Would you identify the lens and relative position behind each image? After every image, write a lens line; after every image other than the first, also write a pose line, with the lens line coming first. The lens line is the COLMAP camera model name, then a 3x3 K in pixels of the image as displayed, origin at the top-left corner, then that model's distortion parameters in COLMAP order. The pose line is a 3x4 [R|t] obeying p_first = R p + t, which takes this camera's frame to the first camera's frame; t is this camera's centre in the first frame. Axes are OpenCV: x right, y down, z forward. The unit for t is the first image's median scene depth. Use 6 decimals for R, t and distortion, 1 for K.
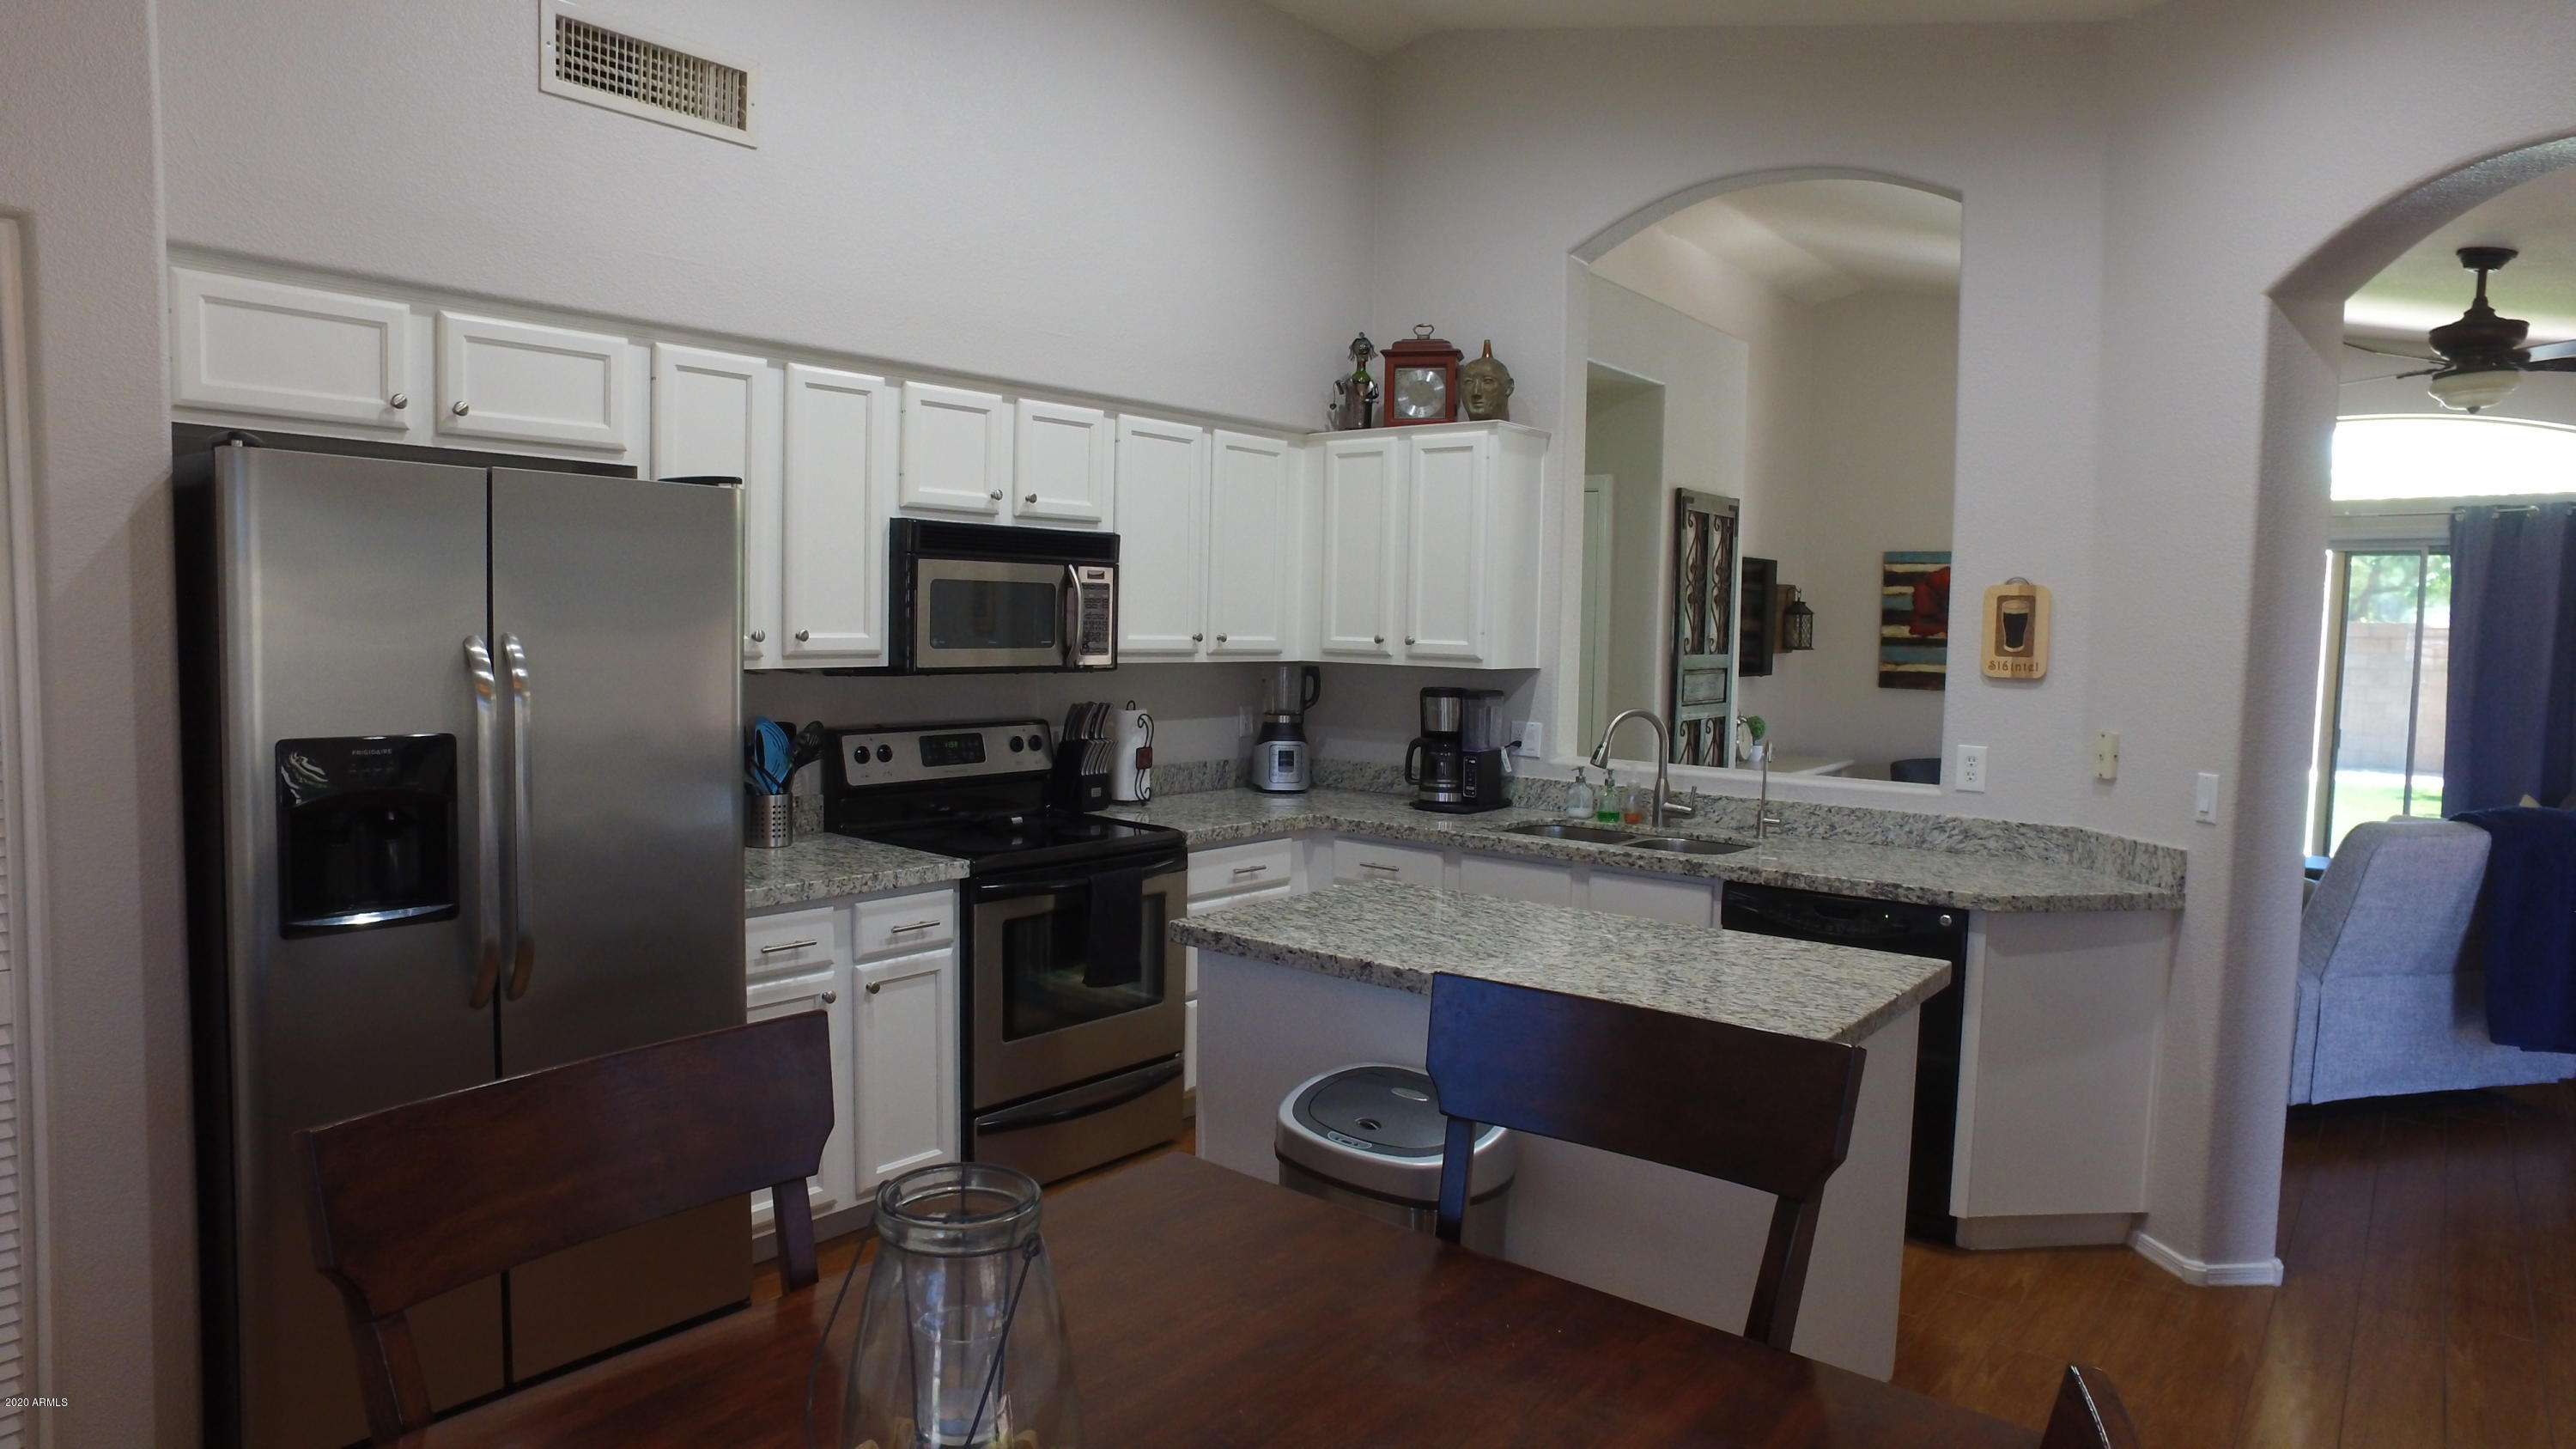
lens RADIAL K [[1490.7, 0, 1274.0], [0, 1490.7, 727.6], [0, 0, 1]] dist [-0.126776, 0.088959]
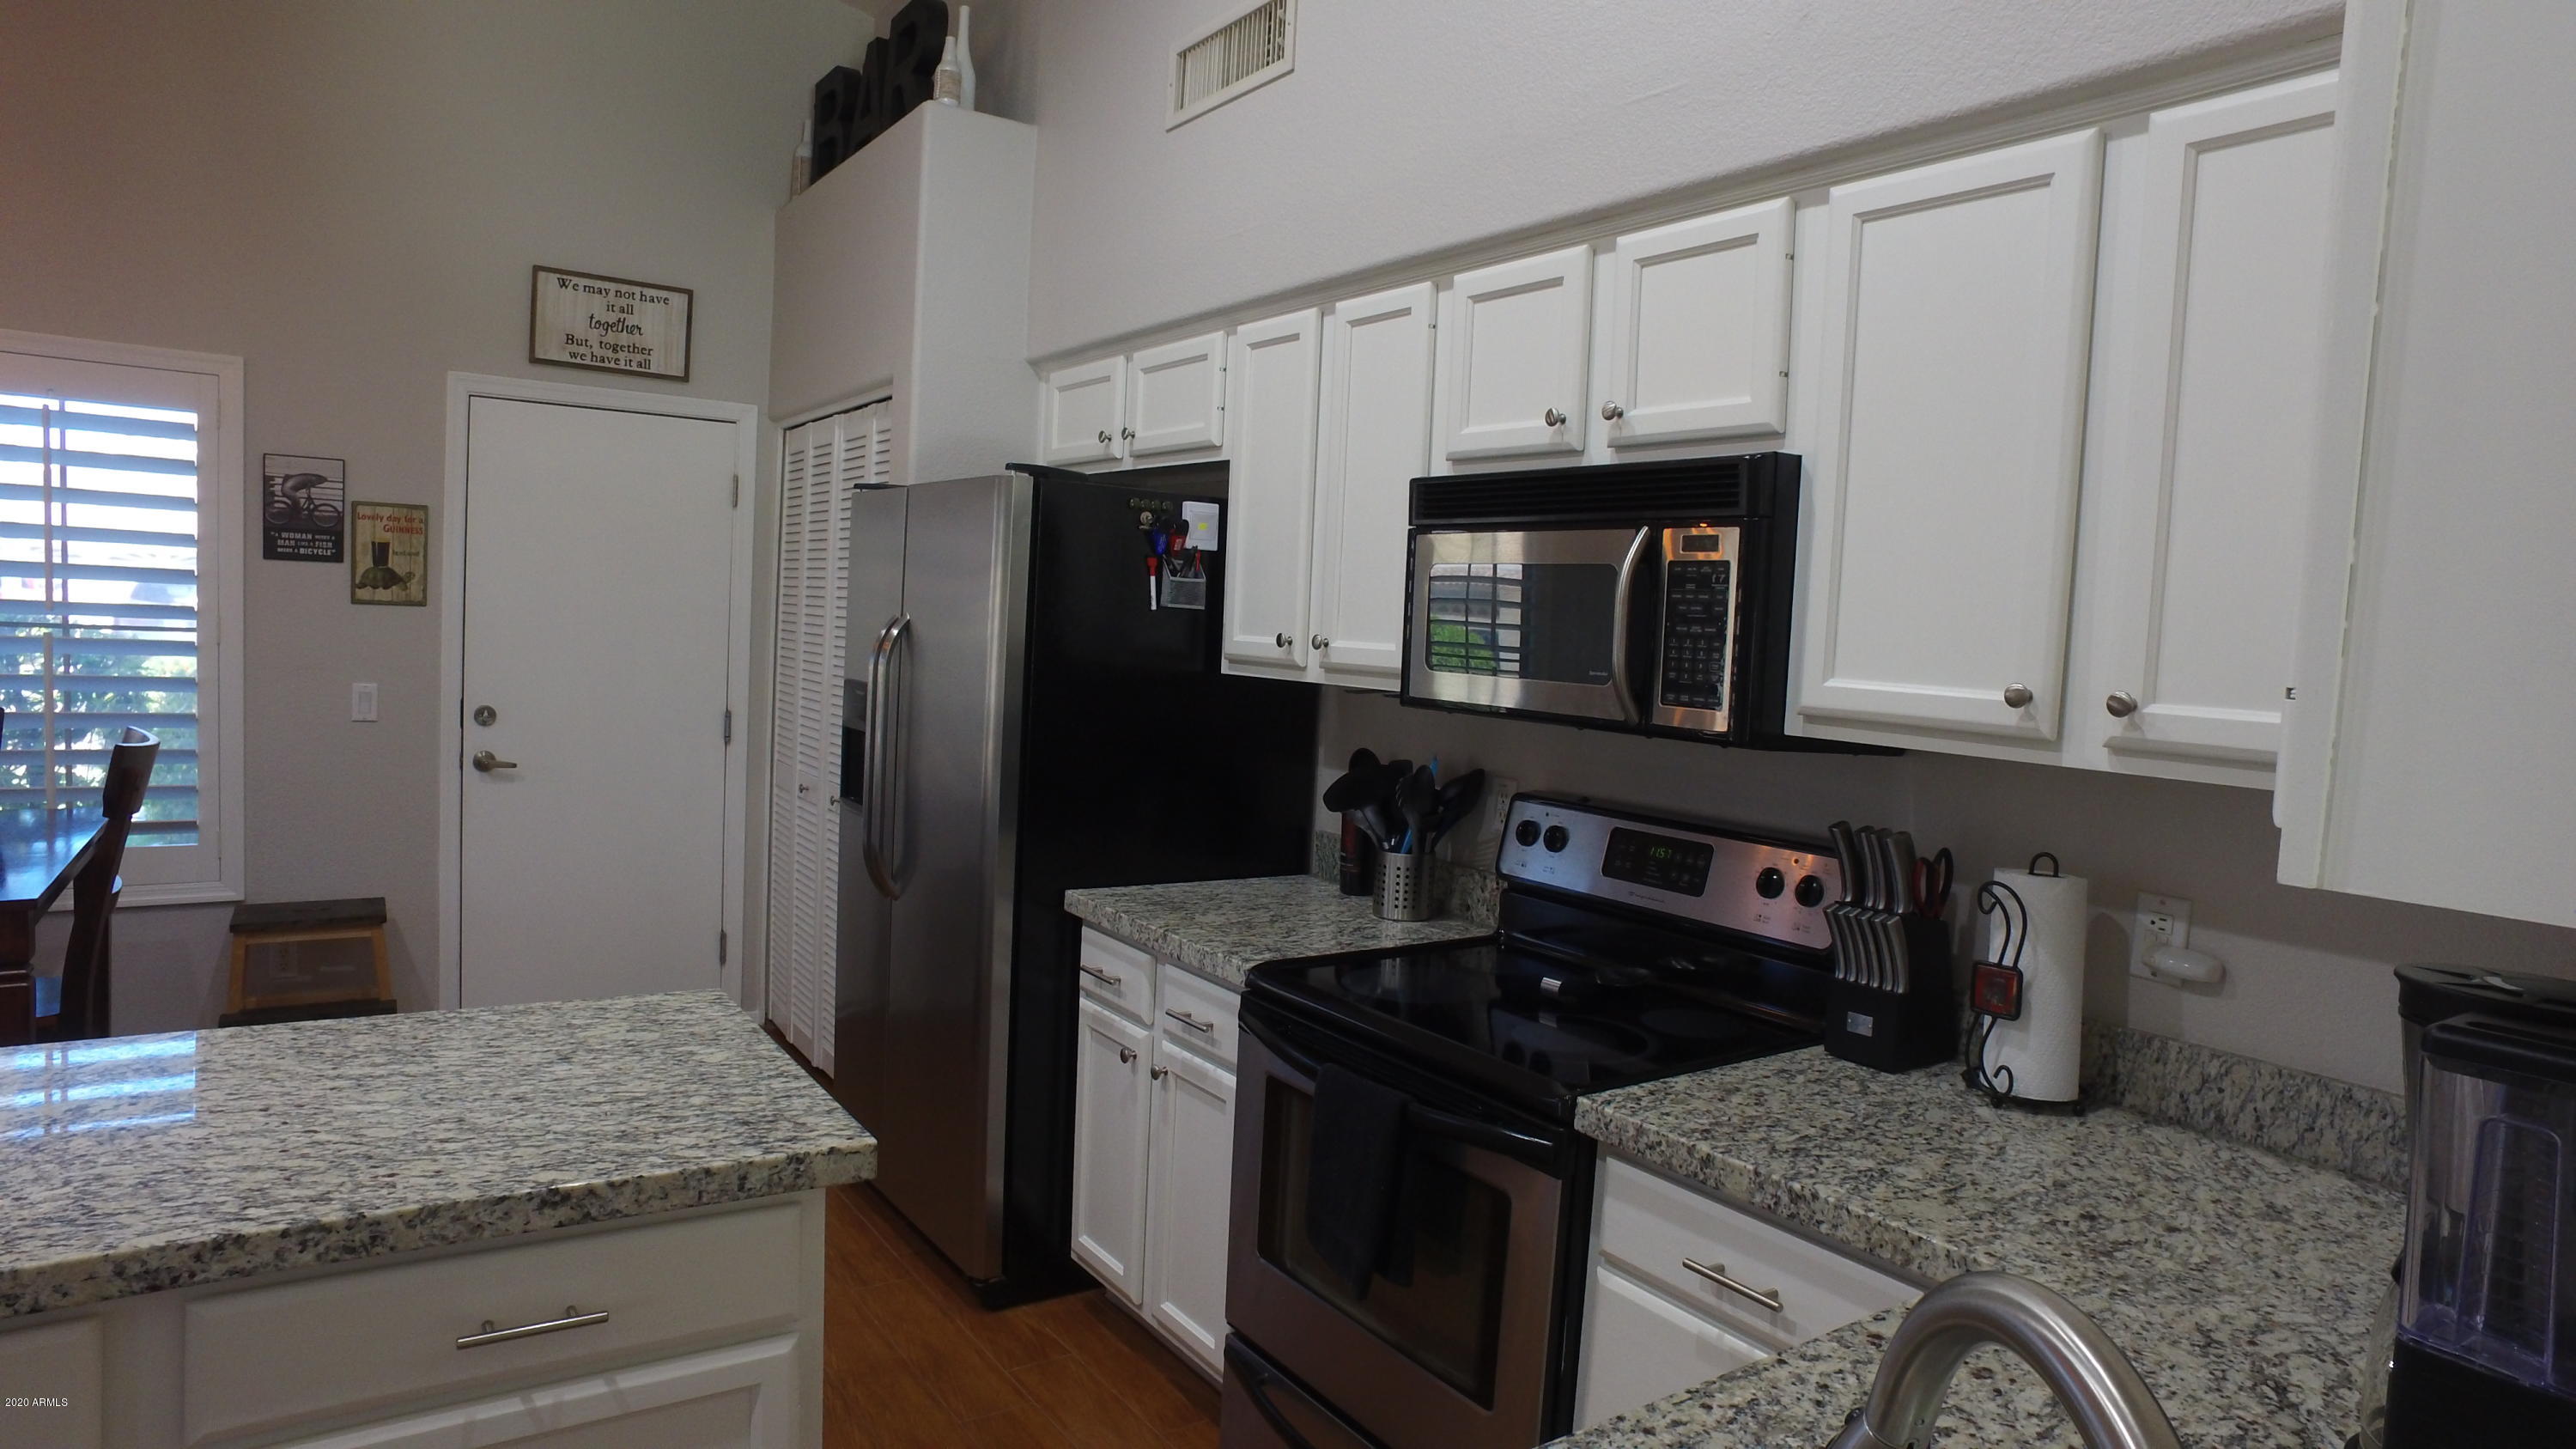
lens RADIAL K [[1490.7, 0, 1274.0], [0, 1490.7, 727.6], [0, 0, 1]] dist [-0.126776, 0.088959]
pose [[-0.277824, 0.035754, -0.959966, 0.371404], [-0.124781, 0.989498, 0.072967, -0.059023], [0.952493, 0.140058, -0.270445, 0.976237]]
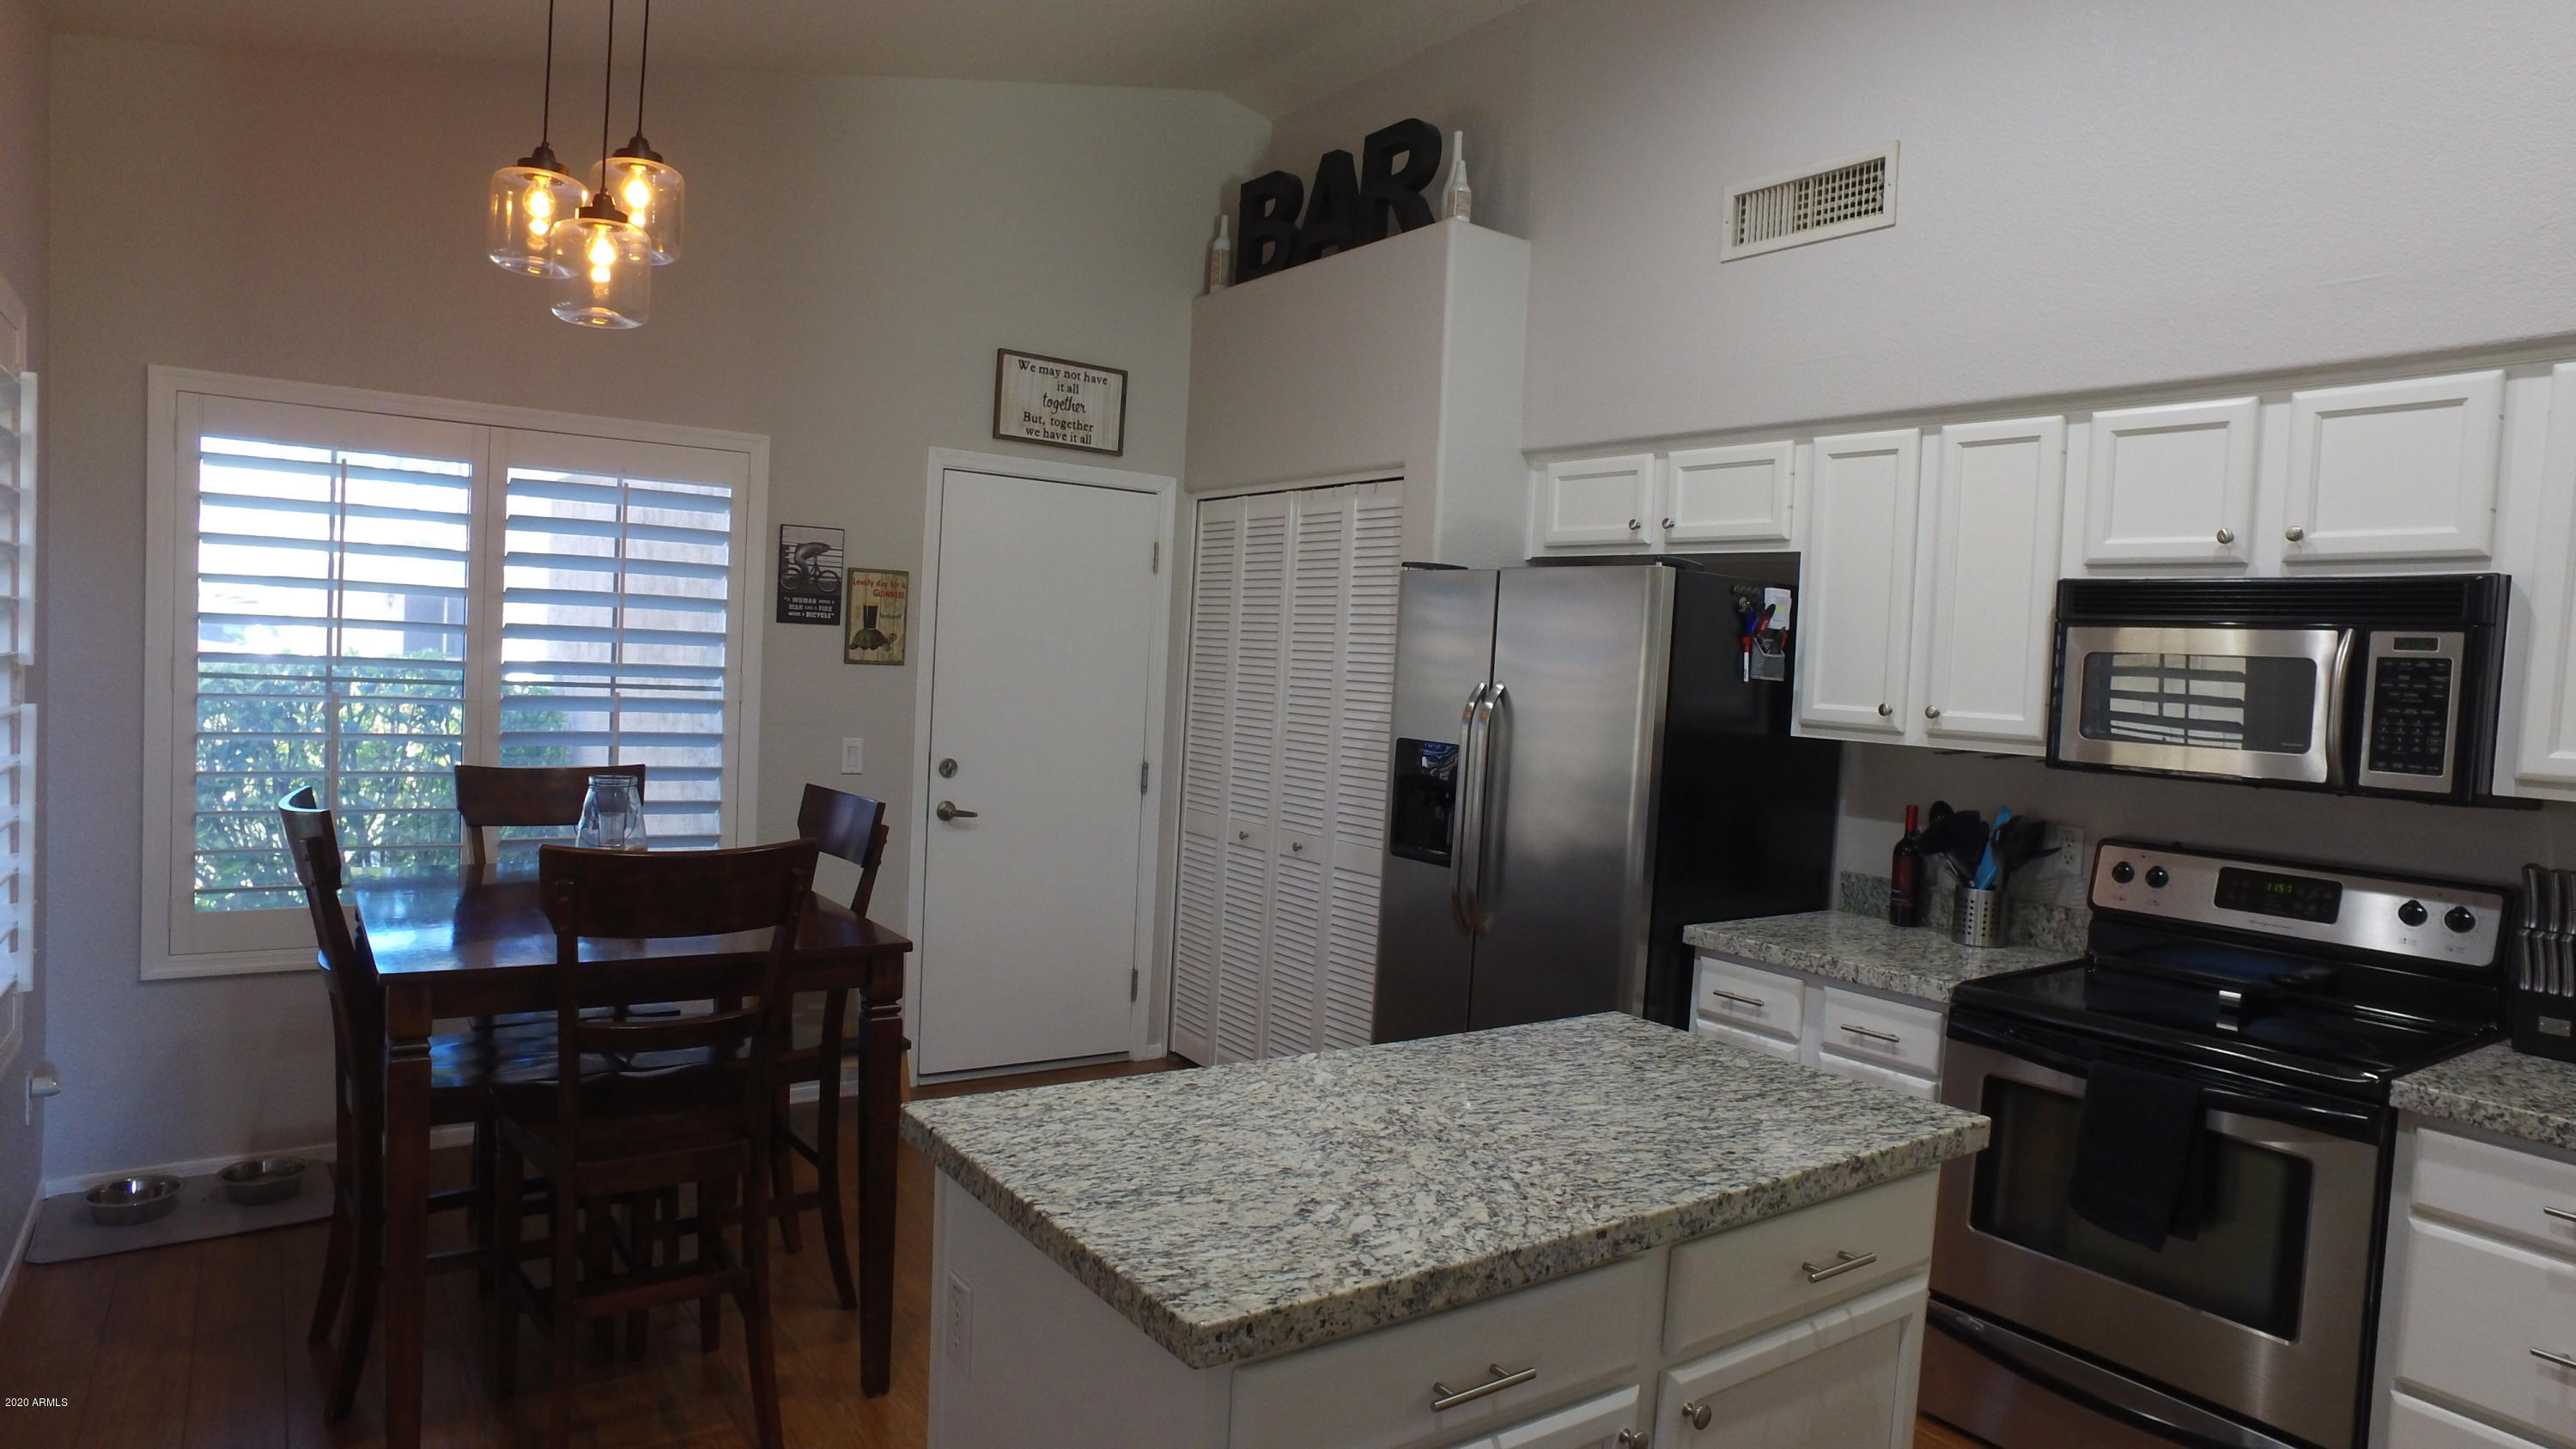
lens RADIAL K [[1490.7, 0, 1274.0], [0, 1490.7, 727.6], [0, 0, 1]] dist [-0.126776, 0.088959]
pose [[-0.260781, 0.012025, -0.965323, 0.557628], [-0.125148, 0.991064, 0.046154, -0.035155], [0.957252, 0.132844, -0.256946, 0.681823]]
